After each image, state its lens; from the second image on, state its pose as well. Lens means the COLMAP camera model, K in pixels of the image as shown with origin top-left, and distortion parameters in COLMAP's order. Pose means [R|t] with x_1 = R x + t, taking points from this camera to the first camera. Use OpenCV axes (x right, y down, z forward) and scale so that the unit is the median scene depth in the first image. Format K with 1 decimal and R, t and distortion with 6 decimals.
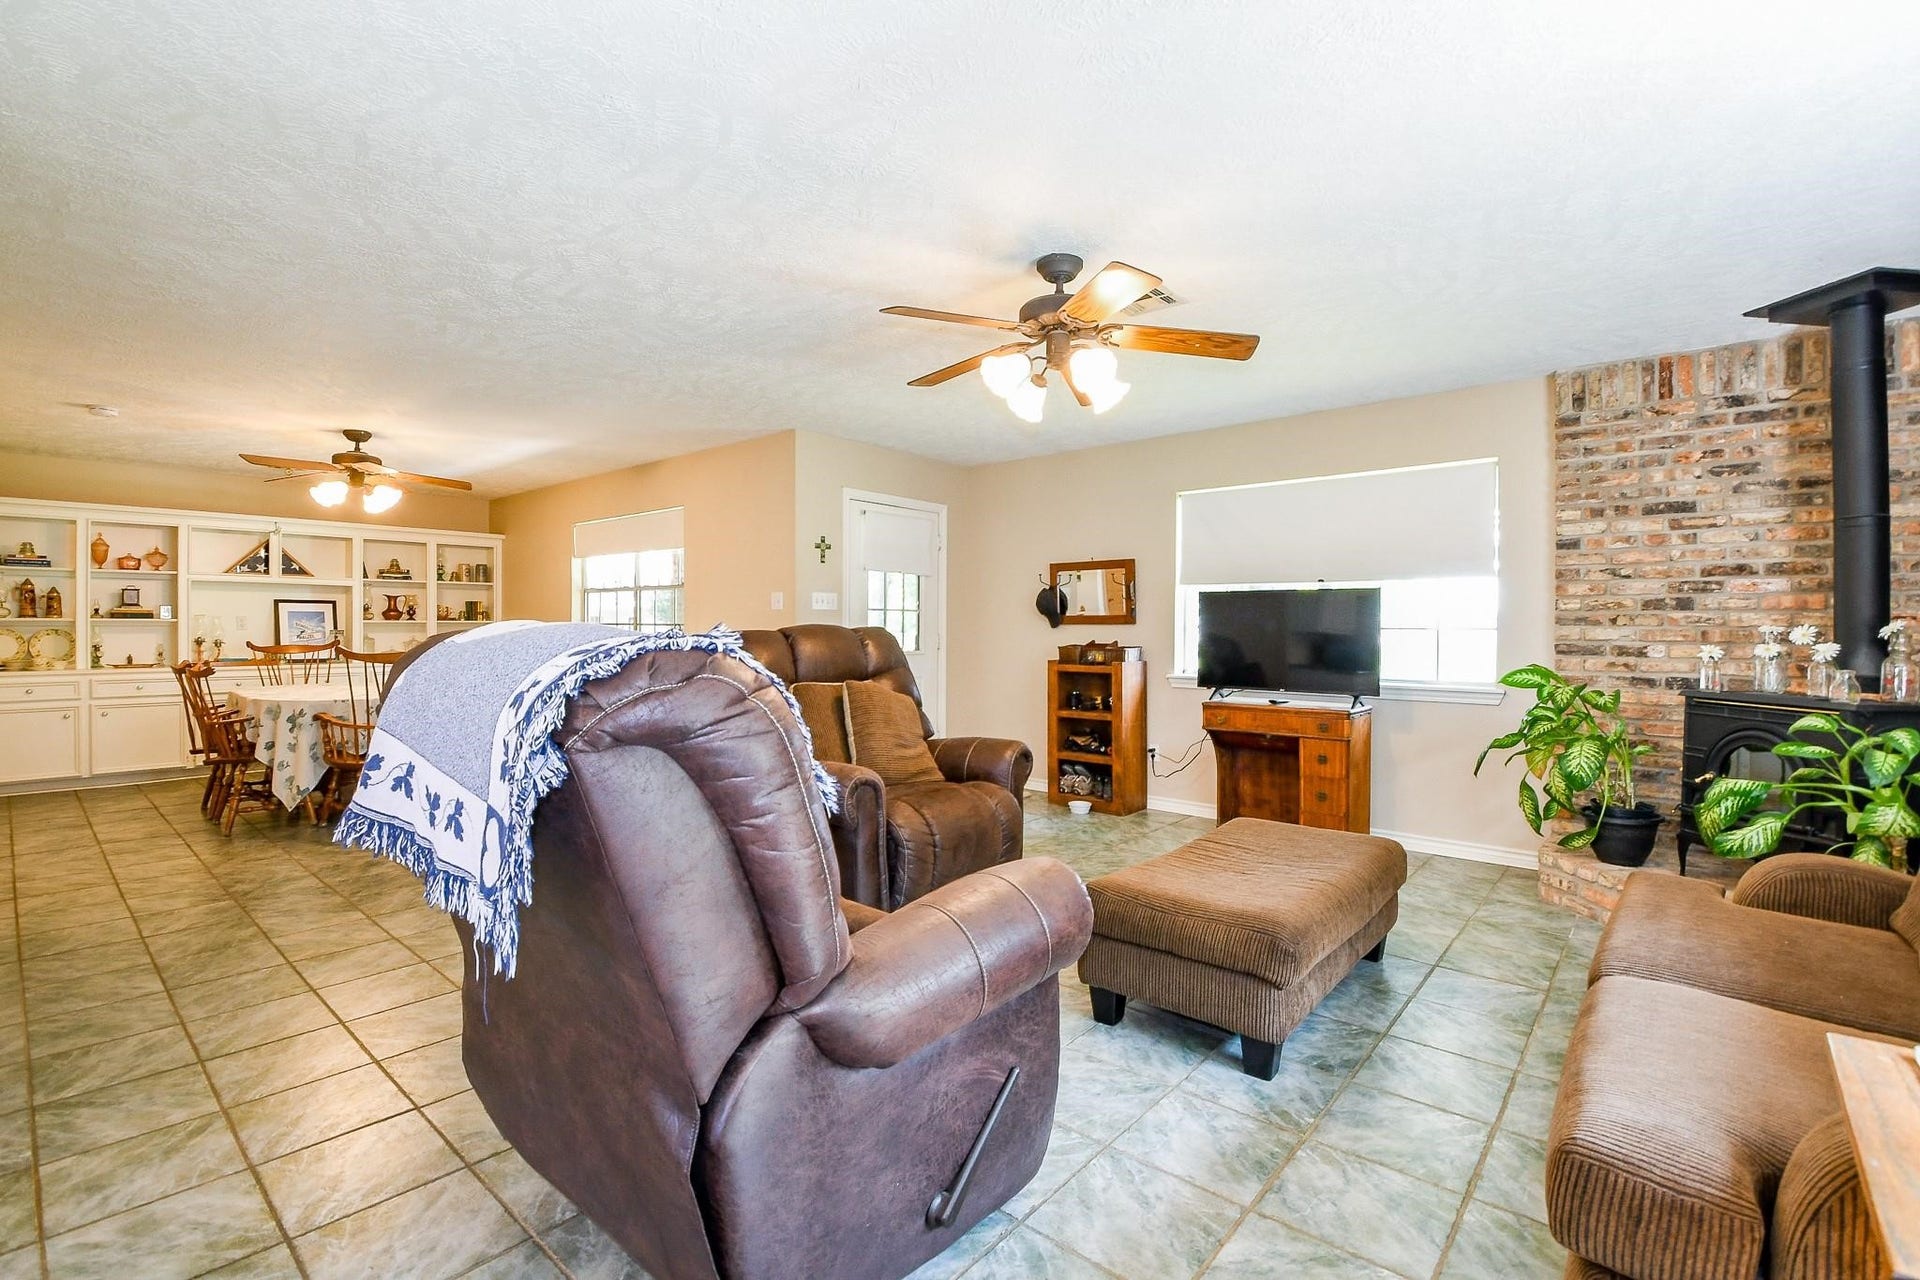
lens RADIAL K [[868.4, 0, 962.6], [0, 868.4, 641.1], [0, 0, 1]] dist [-0.027204, -0.000736]
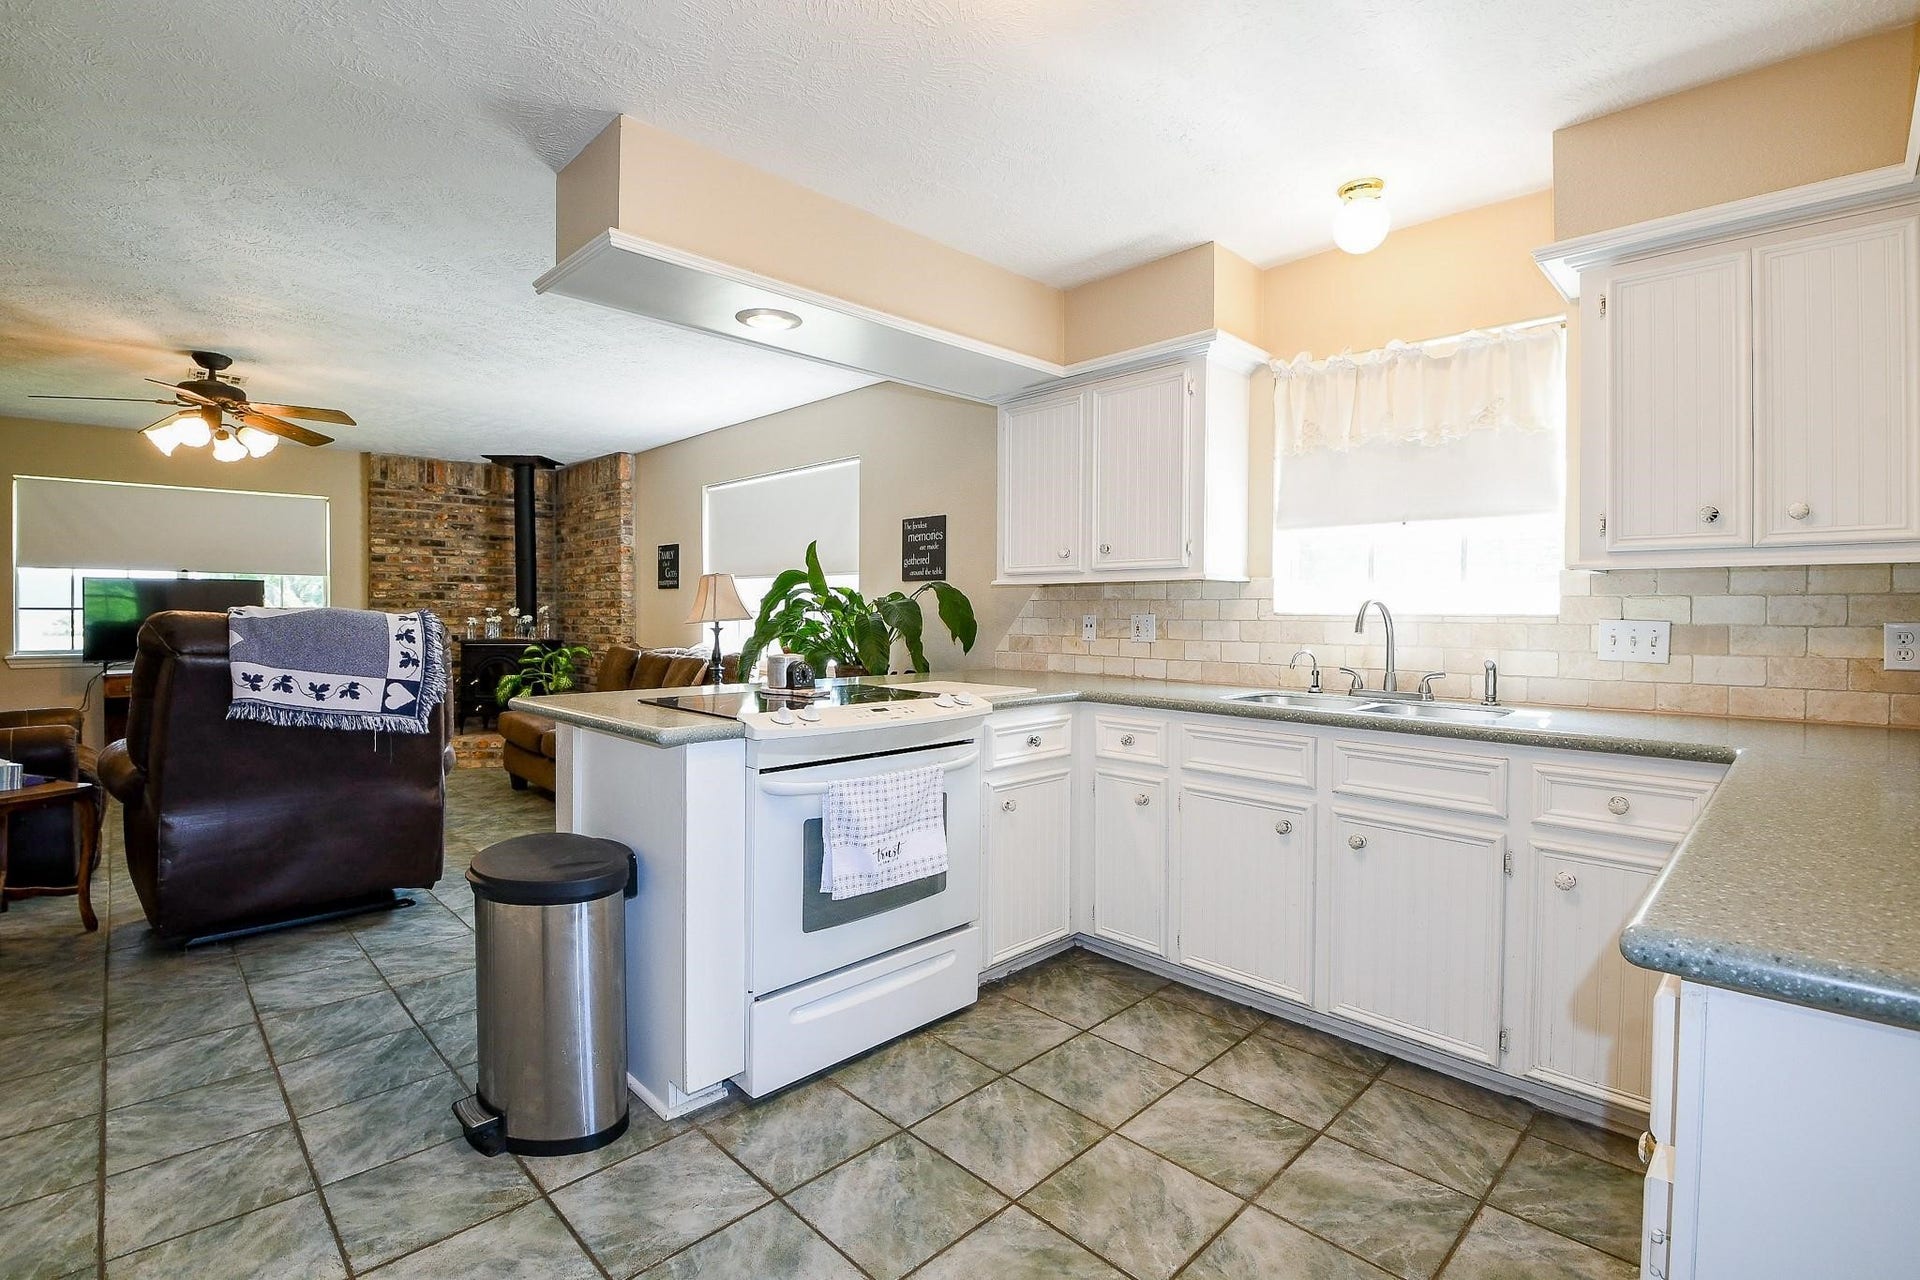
lens RADIAL K [[868.4, 0, 963.9], [0, 868.4, 630.0], [0, 0, 1]] dist [-0.027204, -0.000736]
pose [[0.084405, -0.019453, 0.996242, -0.851720], [0.017104, 0.999690, 0.018071, 0.014939], [-0.996285, 0.015515, 0.084711, -0.269507]]
